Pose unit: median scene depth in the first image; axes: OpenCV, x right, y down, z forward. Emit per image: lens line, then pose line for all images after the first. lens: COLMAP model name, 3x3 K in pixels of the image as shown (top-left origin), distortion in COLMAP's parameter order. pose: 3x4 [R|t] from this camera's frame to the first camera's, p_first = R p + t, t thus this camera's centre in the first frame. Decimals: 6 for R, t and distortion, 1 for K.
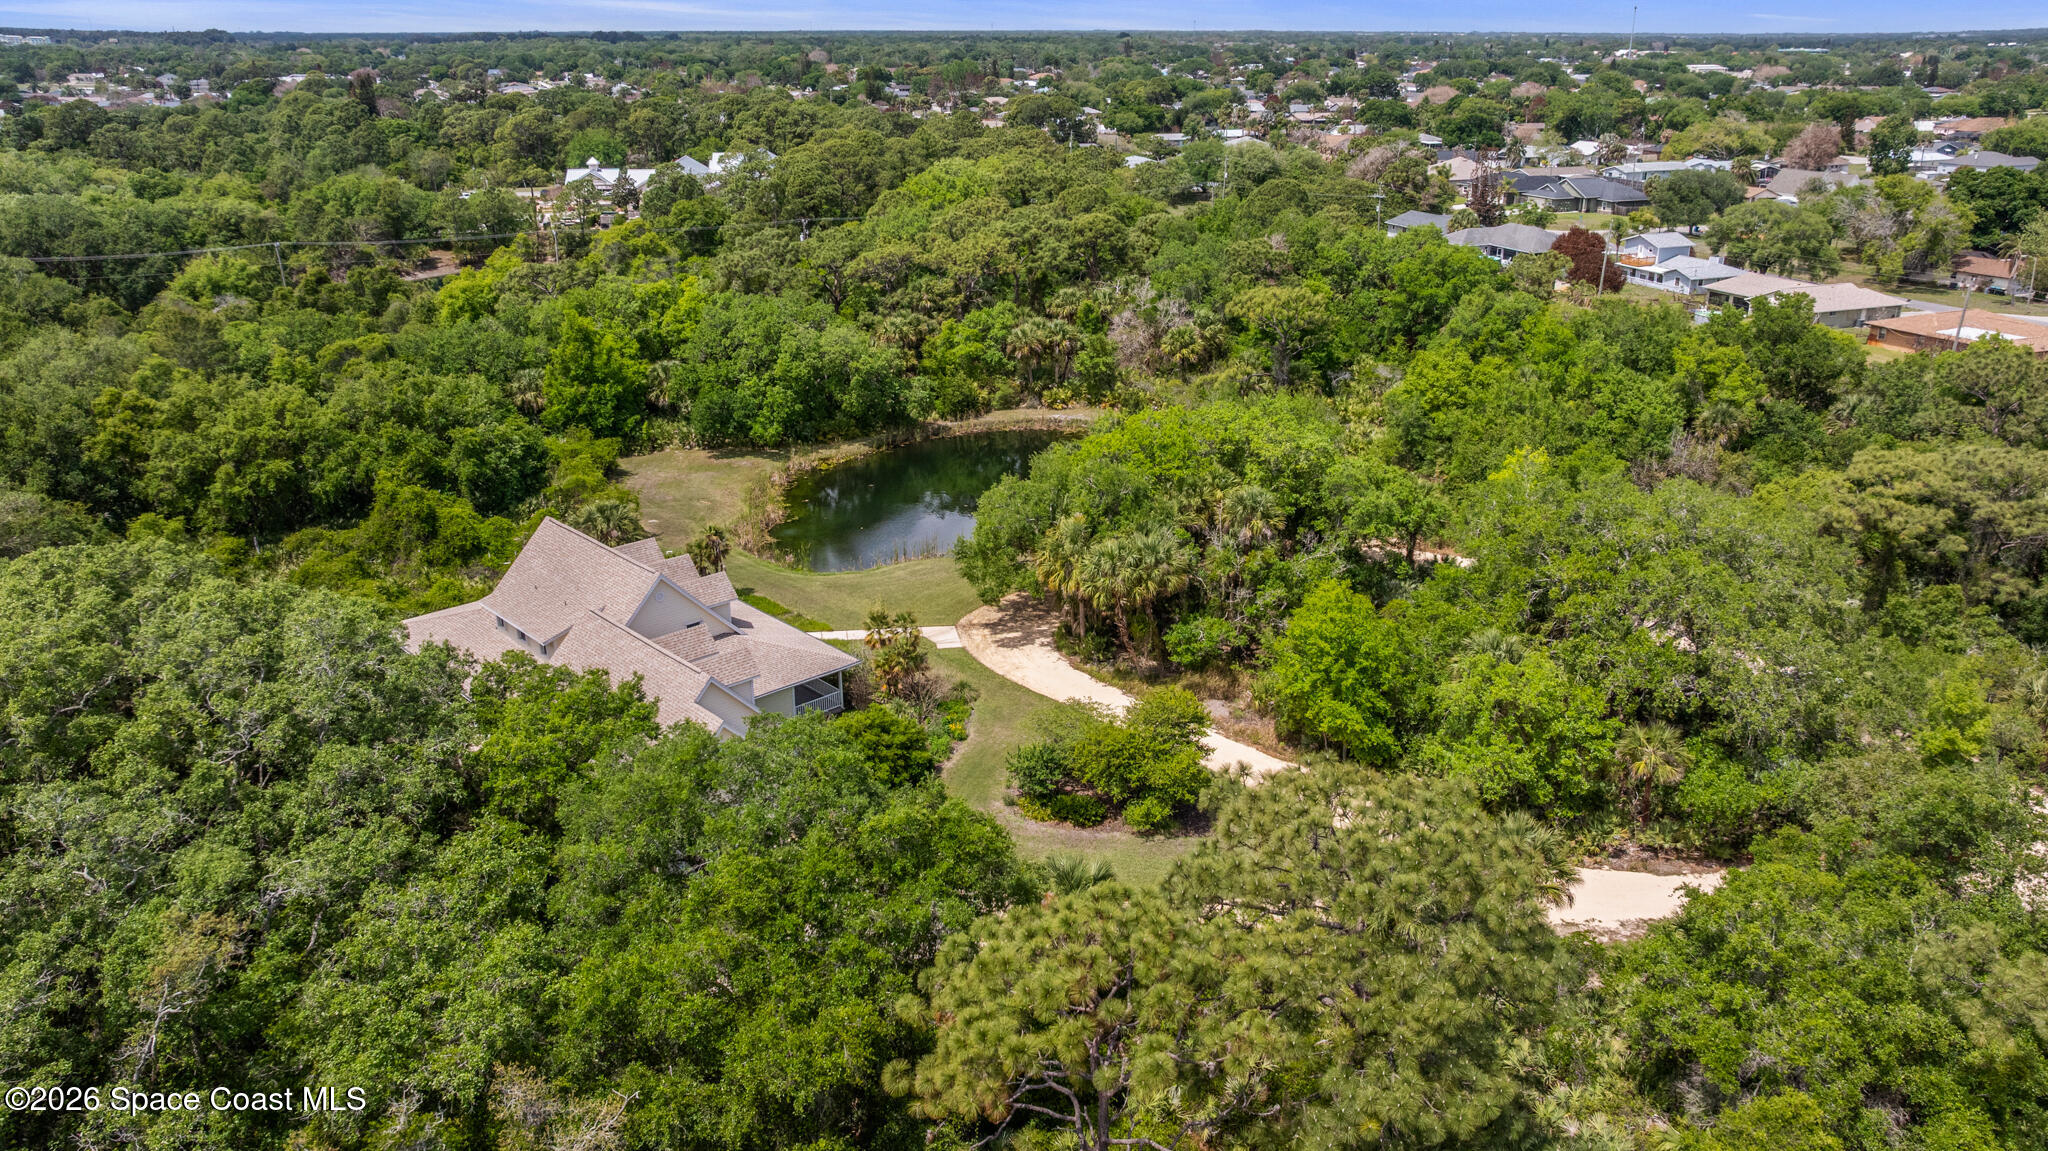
lens RADIAL K [[1453.0, 0, 1024.0], [0, 1453.0, 575.5], [0, 0, 1]] dist [-0.035123, 0.001181]
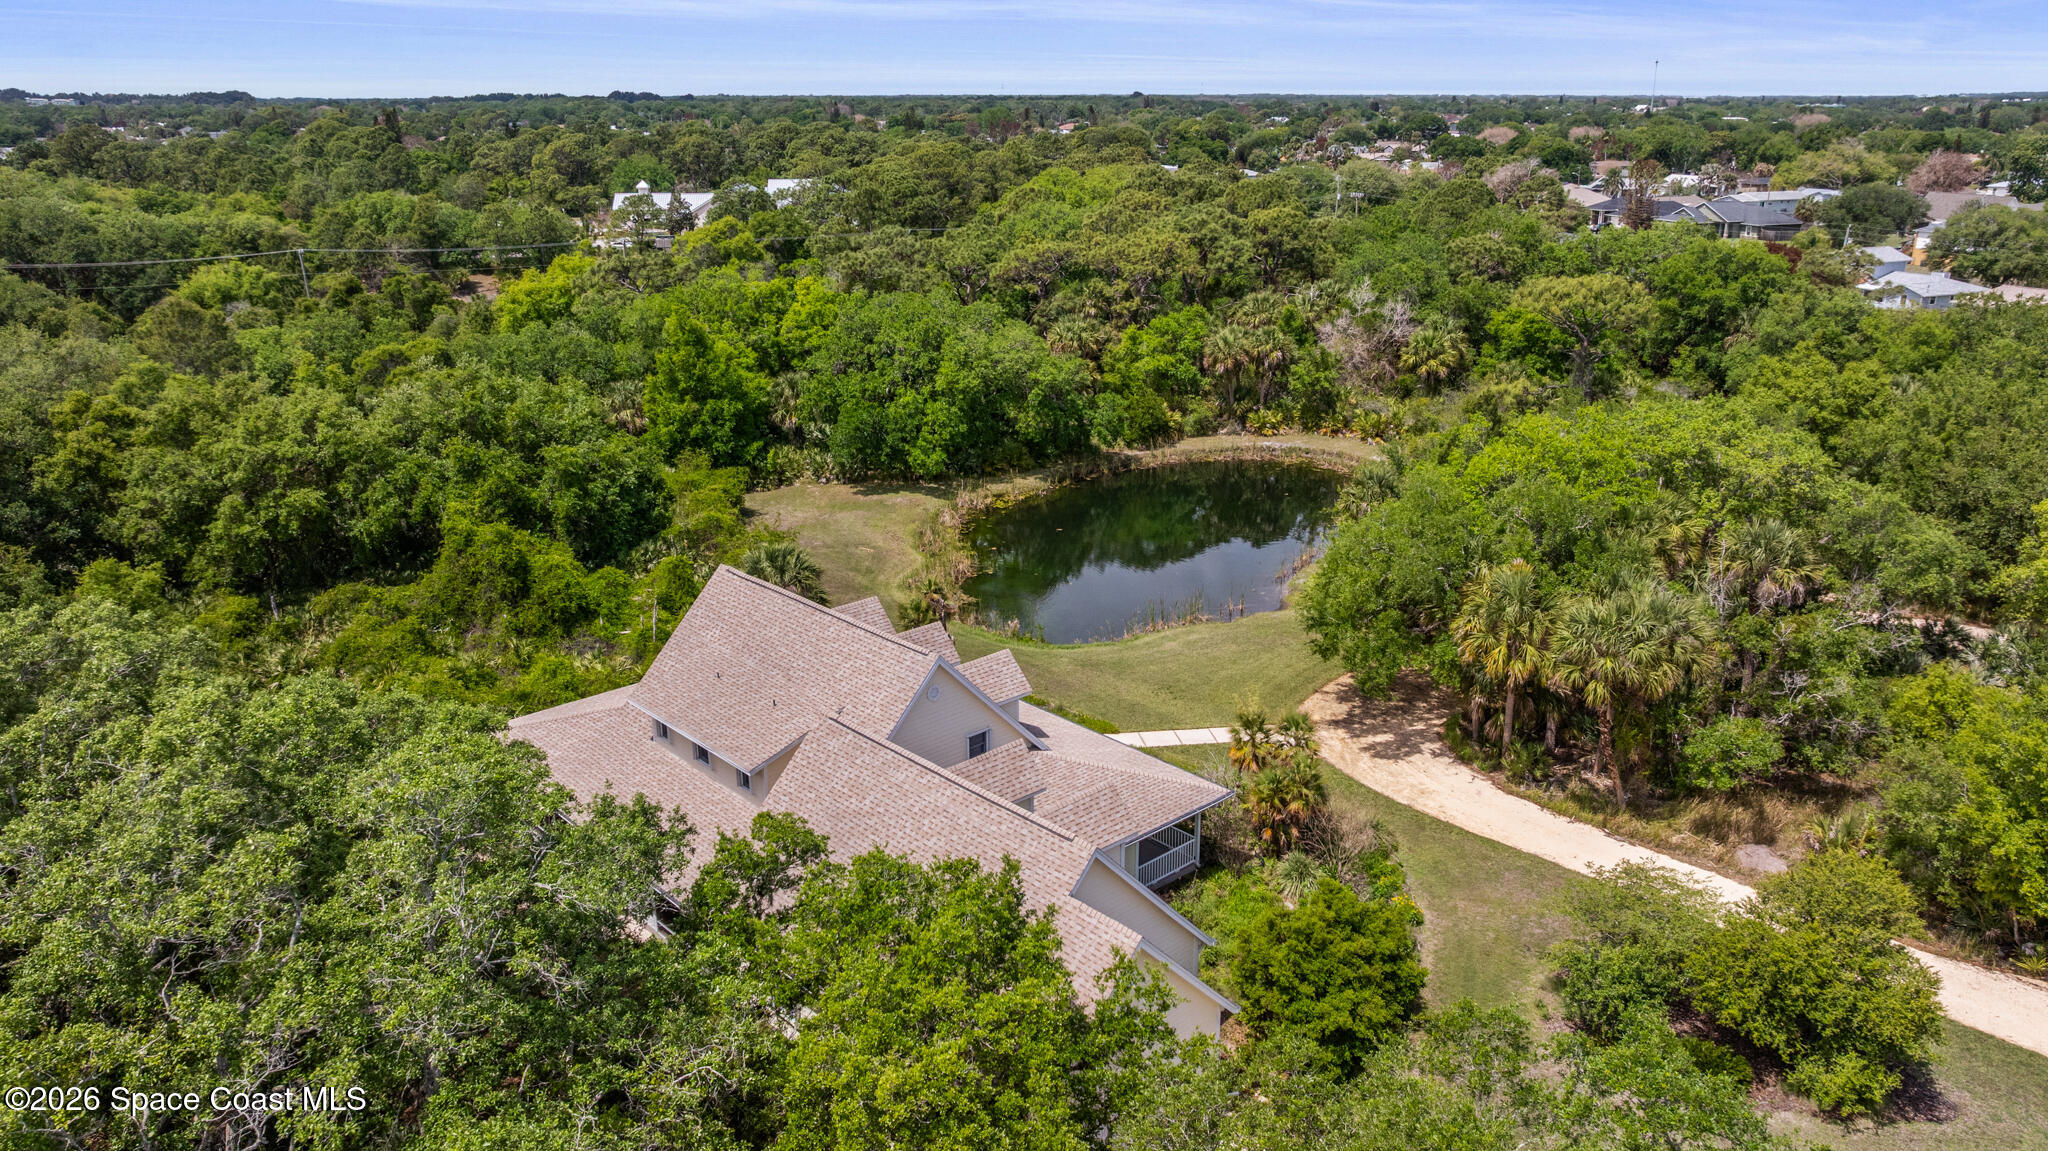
lens RADIAL K [[1453.0, 0, 1024.0], [0, 1453.0, 575.5], [0, 0, 1]] dist [-0.035123, 0.001181]
pose [[0.999981, -0.002040, -0.005831, -0.119614], [0.001808, 0.999218, -0.039504, -0.006119], [0.005907, 0.039492, 0.999202, 0.219533]]
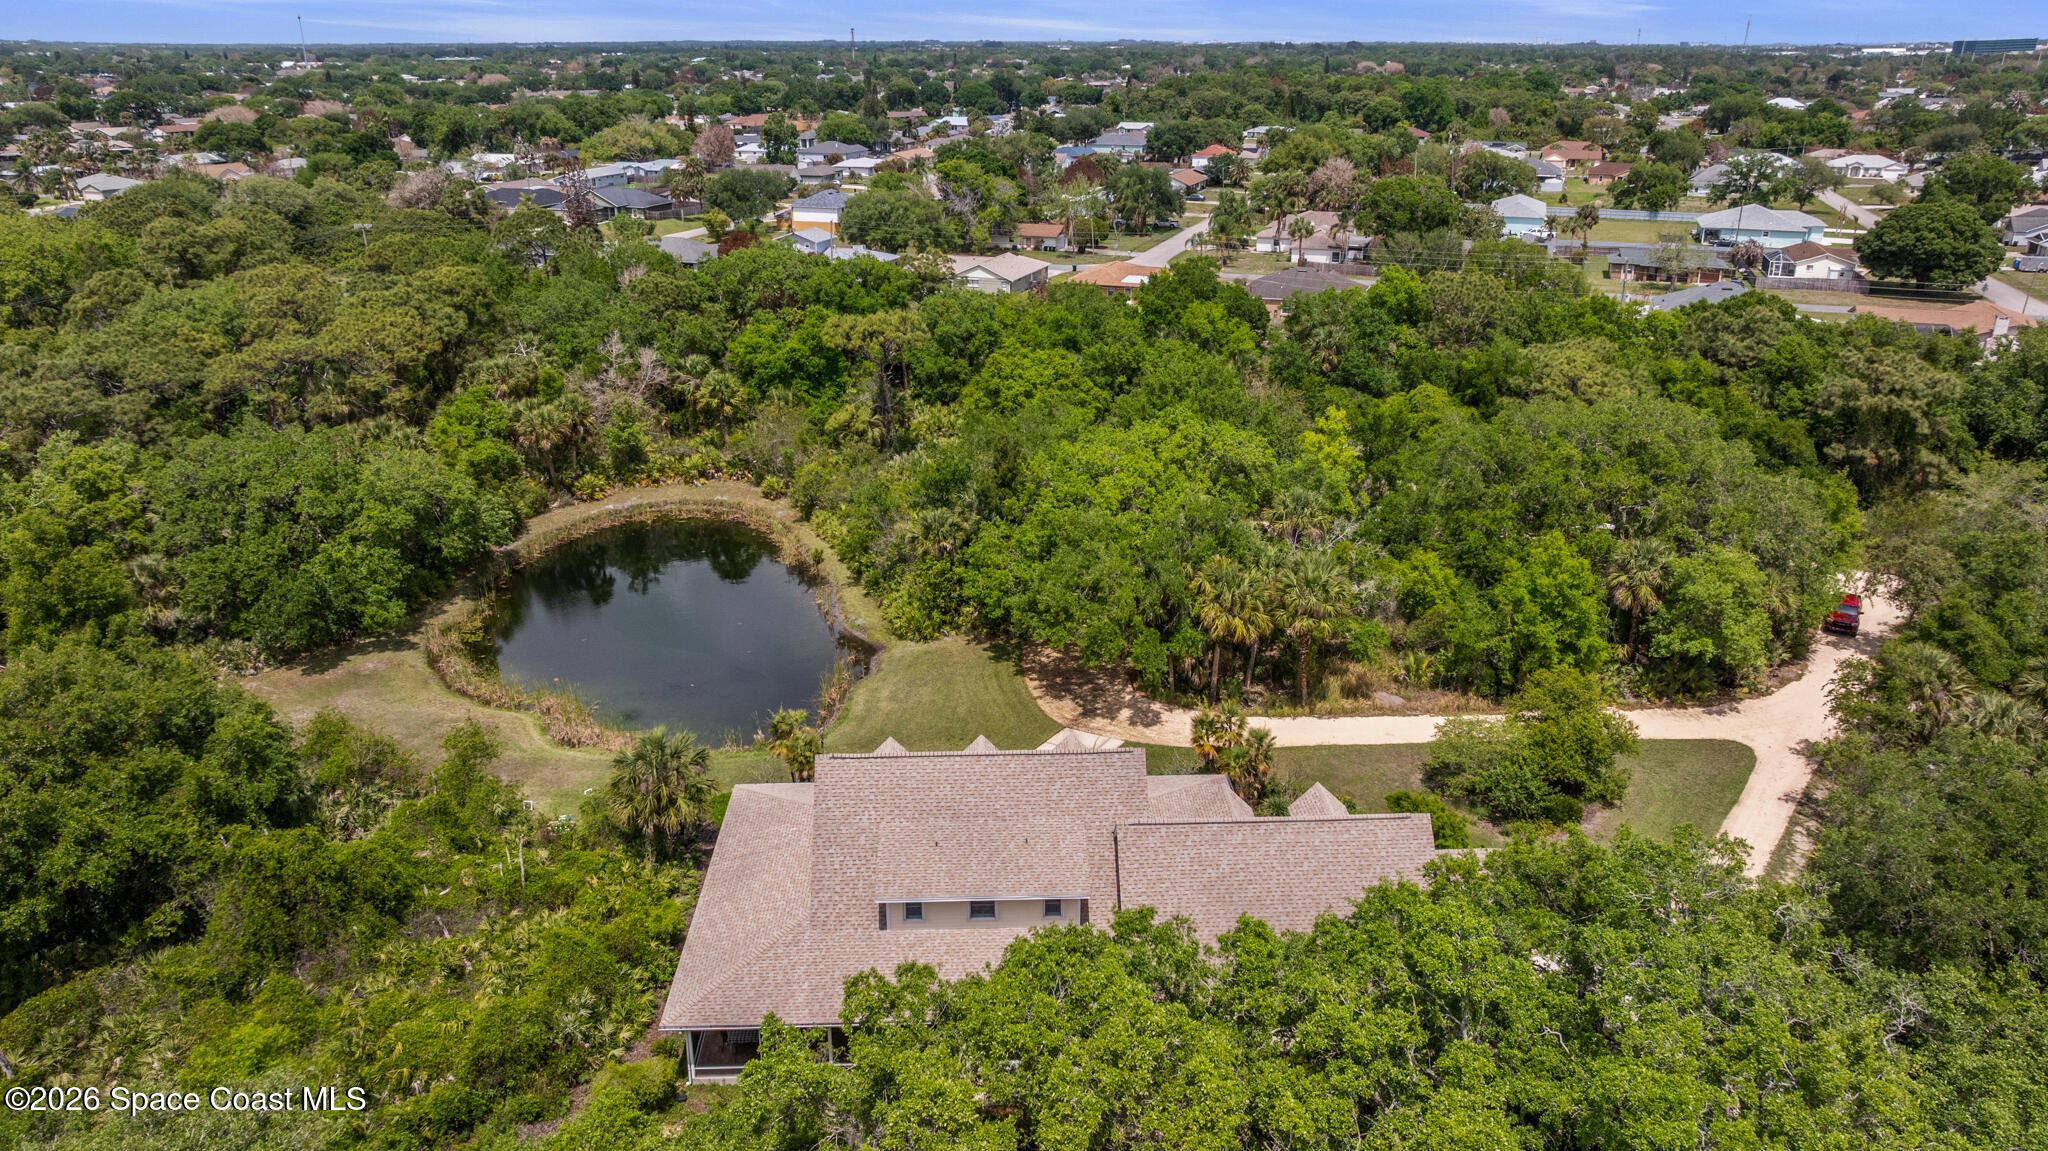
lens RADIAL K [[1453.0, 0, 1024.0], [0, 1453.0, 575.5], [0, 0, 1]] dist [-0.035123, 0.001181]
pose [[0.660796, -0.259498, 0.704280, -0.459940], [0.263595, 0.958797, 0.105957, -0.108643], [-0.702757, 0.115629, 0.701971, 0.277083]]
